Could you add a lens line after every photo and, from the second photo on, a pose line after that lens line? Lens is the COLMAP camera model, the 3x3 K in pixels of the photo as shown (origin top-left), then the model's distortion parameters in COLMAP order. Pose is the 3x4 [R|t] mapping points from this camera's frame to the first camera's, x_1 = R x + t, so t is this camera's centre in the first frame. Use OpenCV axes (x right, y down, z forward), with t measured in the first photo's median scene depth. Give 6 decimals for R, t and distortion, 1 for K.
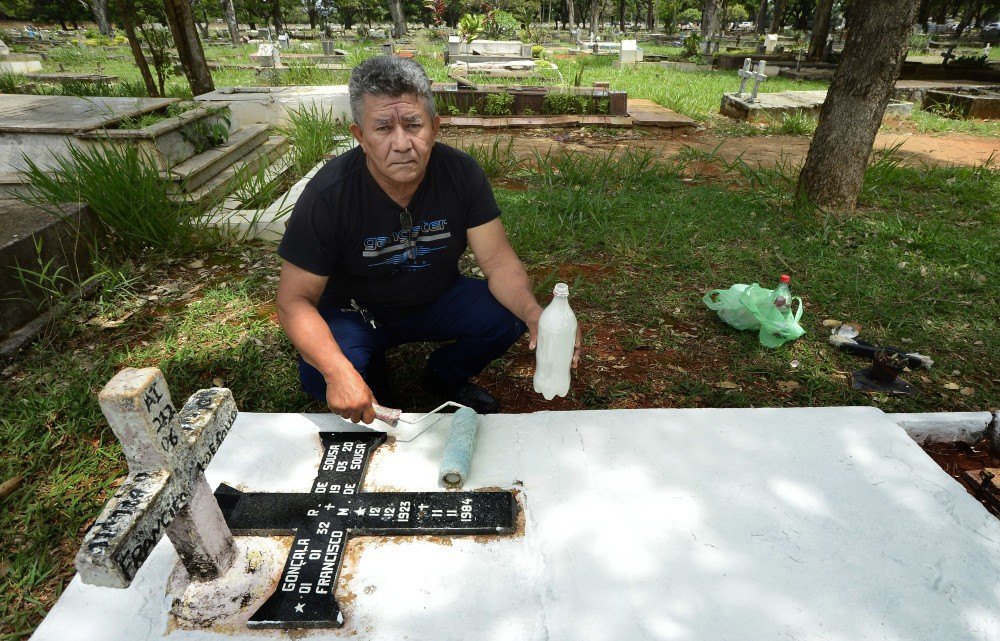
lens RADIAL K [[552.8, 0, 504.7], [0, 552.8, 321.4], [0, 0, 1]] dist [-0.031634, 0.016262]
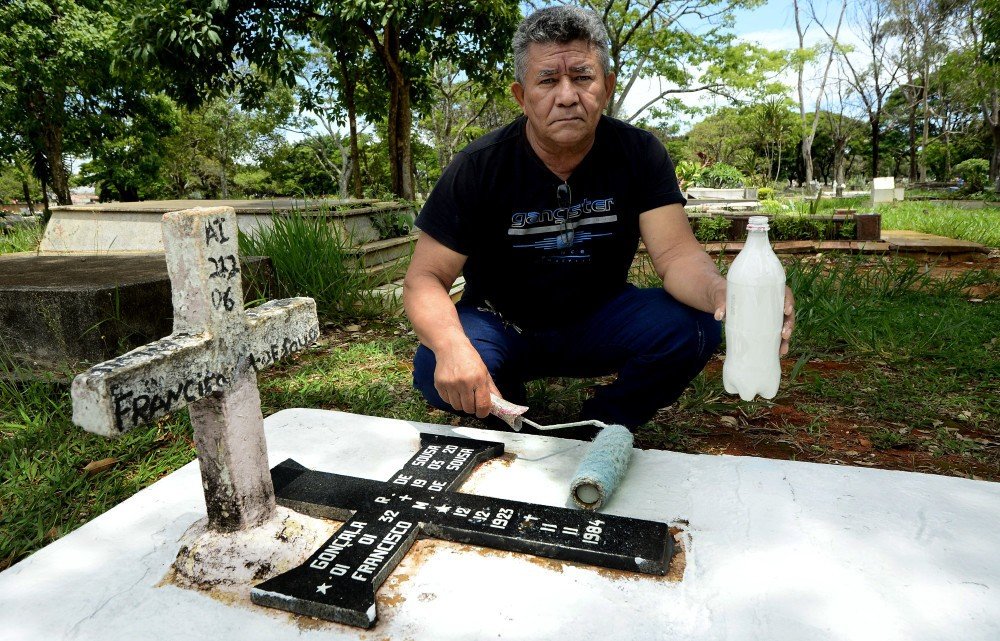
lens RADIAL K [[641.7, 0, 501.7], [0, 641.7, 317.0], [0, 0, 1]] dist [-0.011962, 0.006684]
pose [[0.943264, 0.043126, -0.329232, 0.065711], [-0.145049, 0.945439, -0.291730, 0.331590], [0.298688, 0.322933, 0.898053, 0.200677]]
